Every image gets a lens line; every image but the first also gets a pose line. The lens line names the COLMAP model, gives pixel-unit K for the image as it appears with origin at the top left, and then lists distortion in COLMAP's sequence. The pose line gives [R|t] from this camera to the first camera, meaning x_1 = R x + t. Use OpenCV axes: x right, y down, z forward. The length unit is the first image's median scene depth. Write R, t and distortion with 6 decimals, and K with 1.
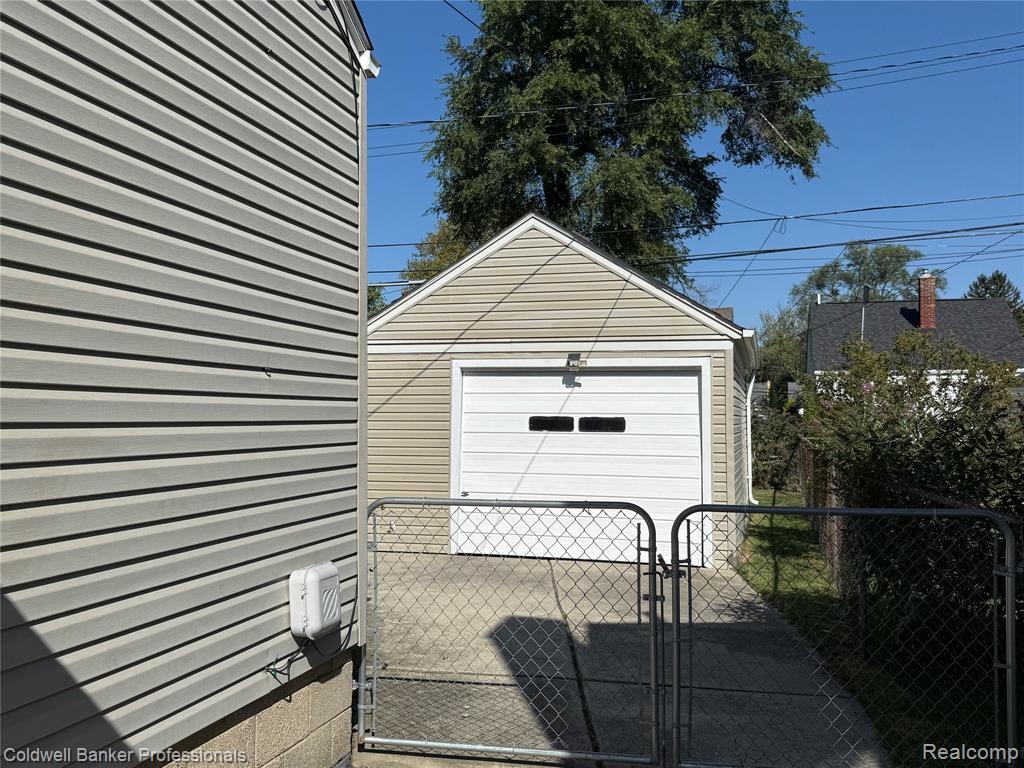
lens RADIAL K [[882.4, 0, 515.2], [0, 882.4, 374.7], [0, 0, 1]] dist [0.091418, -0.131845]
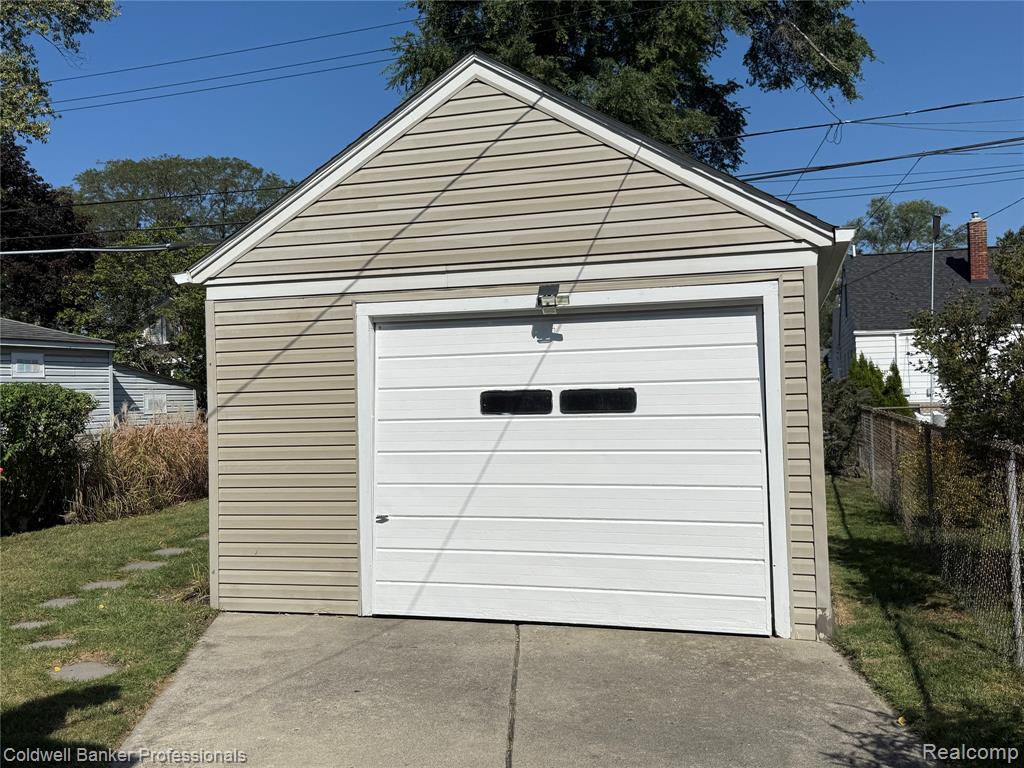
lens RADIAL K [[882.4, 0, 502.3], [0, 882.4, 394.6], [0, 0, 1]] dist [0.091418, -0.131845]
pose [[0.999133, -0.029231, -0.029656, 0.048993], [0.030644, 0.998359, 0.048382, 0.019895], [0.028193, -0.049249, 0.998389, 0.373425]]
